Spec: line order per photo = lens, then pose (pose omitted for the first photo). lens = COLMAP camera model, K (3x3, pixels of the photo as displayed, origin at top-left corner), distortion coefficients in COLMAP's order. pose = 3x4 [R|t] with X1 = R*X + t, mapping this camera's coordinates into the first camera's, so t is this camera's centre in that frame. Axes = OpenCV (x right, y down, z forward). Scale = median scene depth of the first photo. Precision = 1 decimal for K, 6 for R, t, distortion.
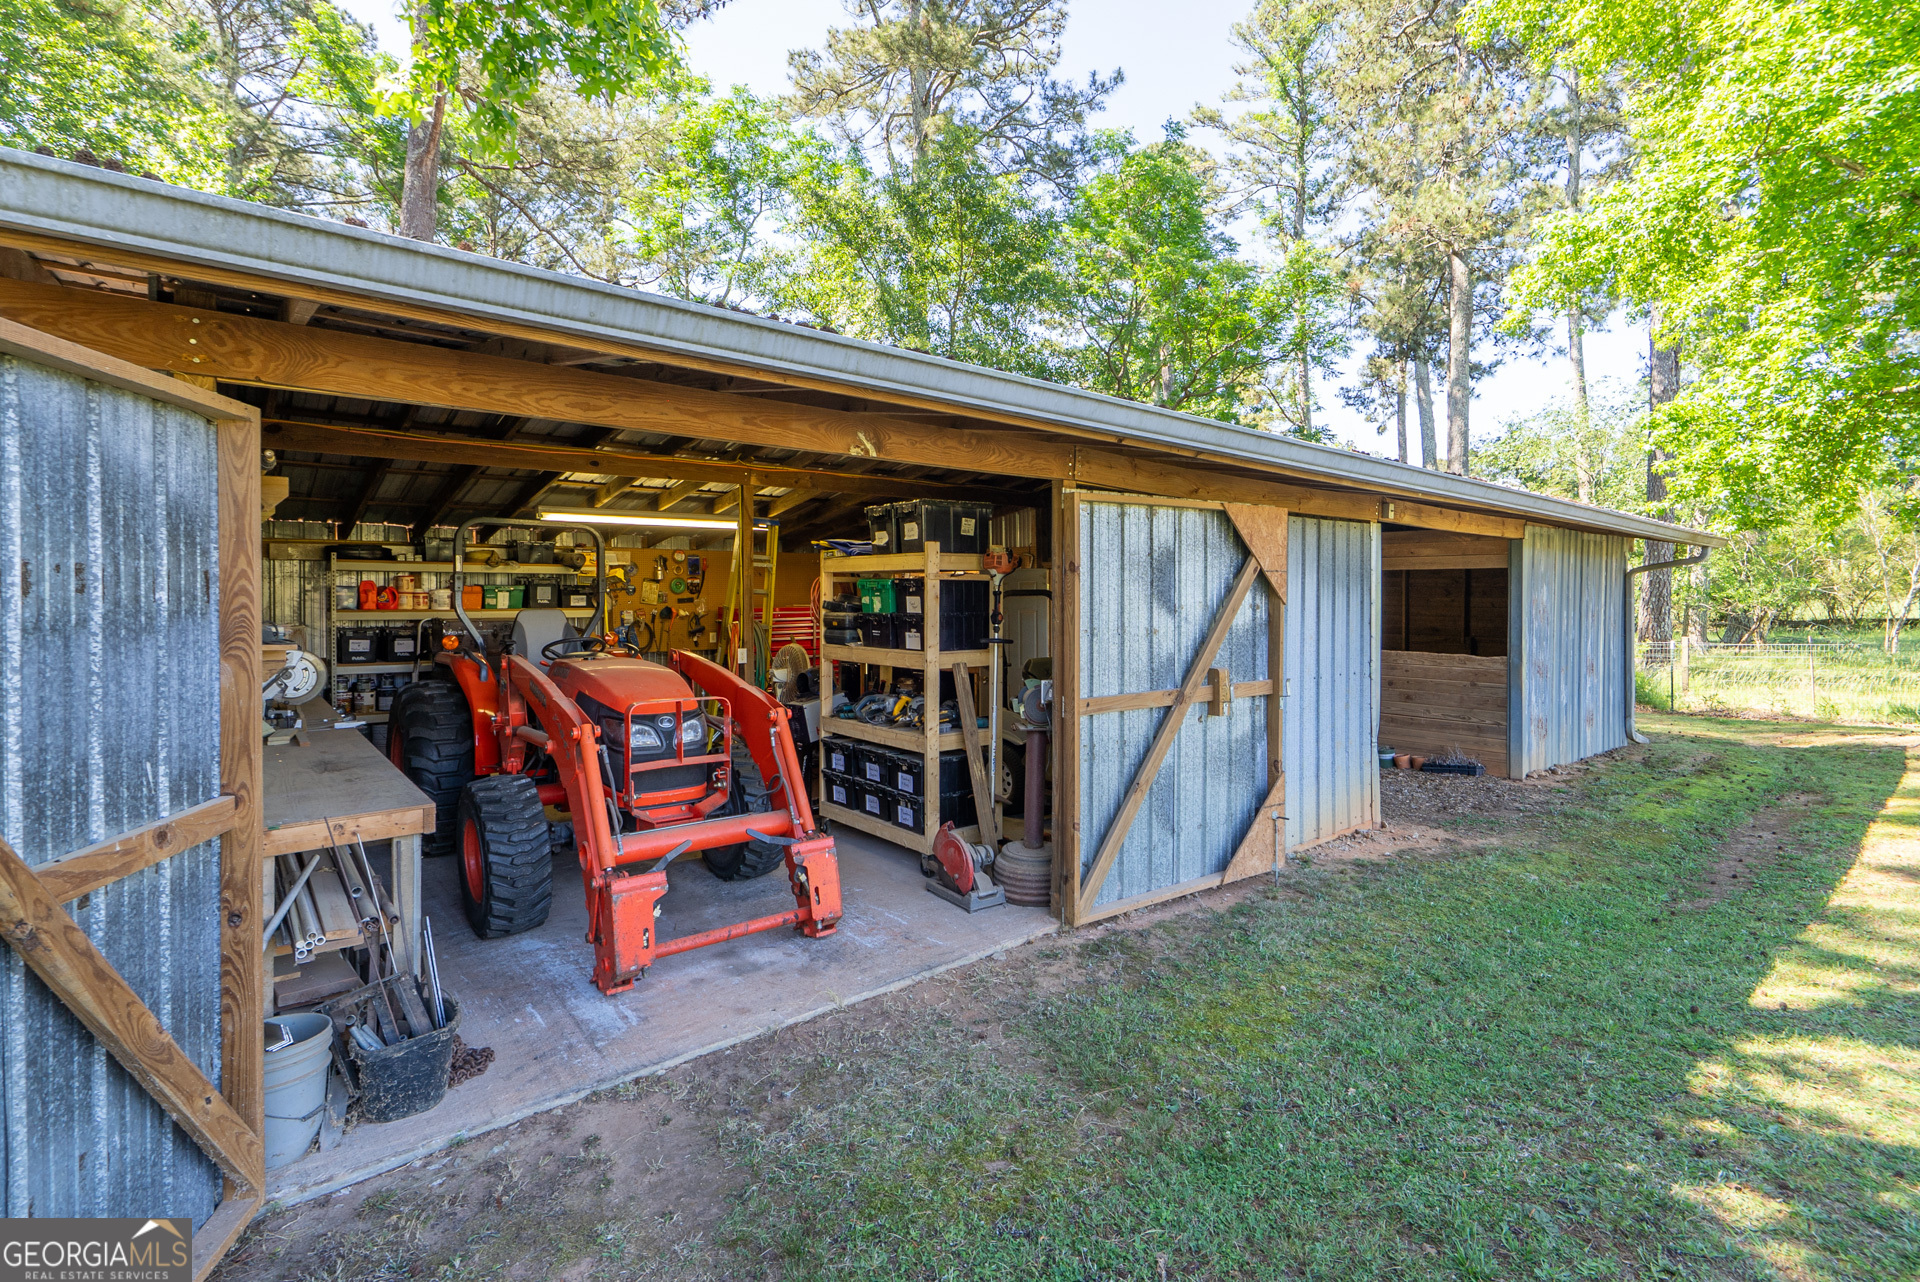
lens RADIAL K [[877.4, 0, 935.6], [0, 877.4, 613.2], [0, 0, 1]] dist [-0.007954, 0.001944]
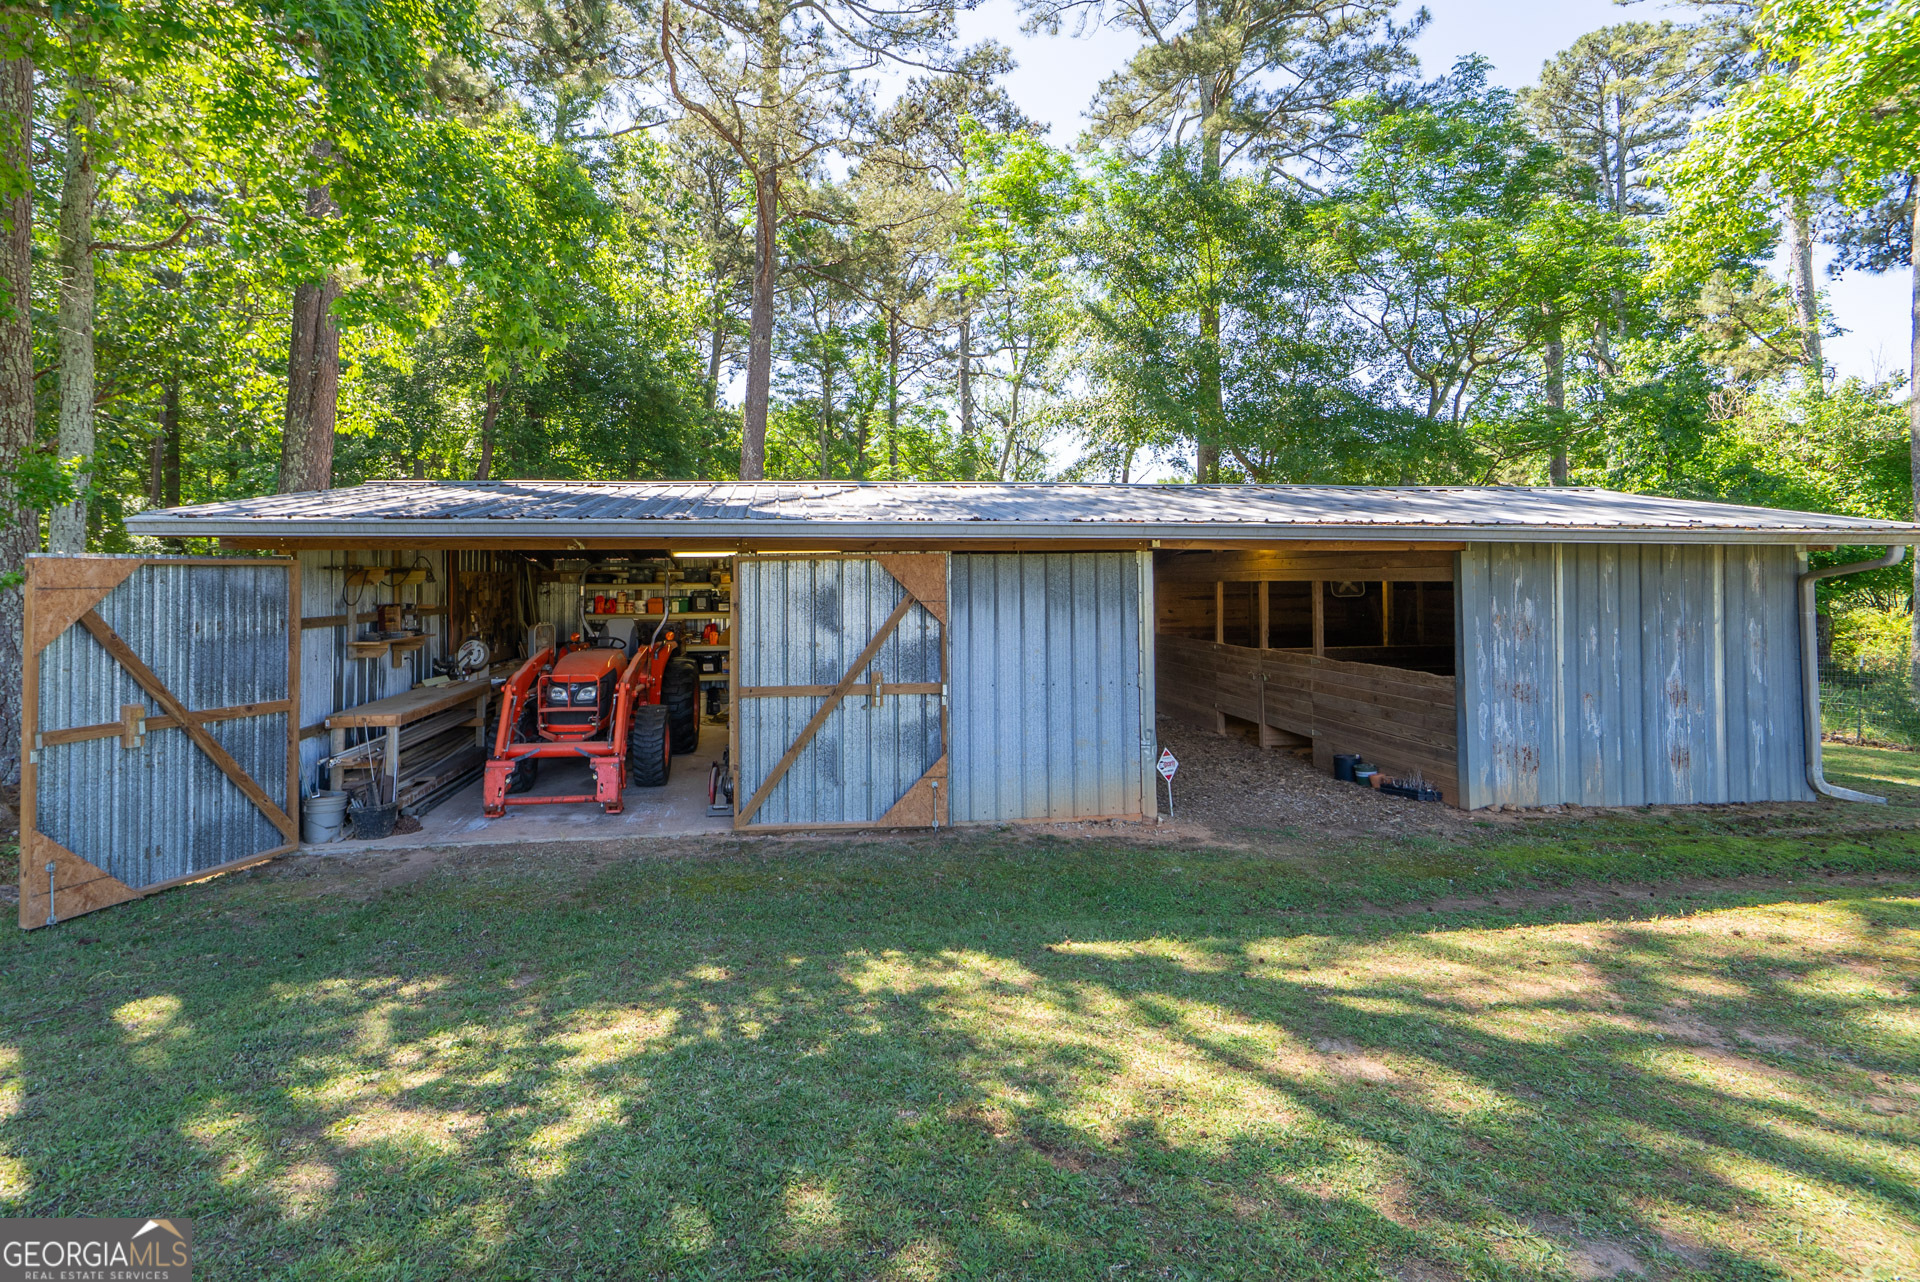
lens RADIAL K [[877.4, 0, 905.1], [0, 877.4, 579.8], [0, 0, 1]] dist [-0.007954, 0.001944]
pose [[0.861111, -0.007376, -0.508364, 1.121814], [-0.004085, 0.999762, -0.021426, -0.057221], [0.508401, 0.020527, 0.860876, -0.198611]]
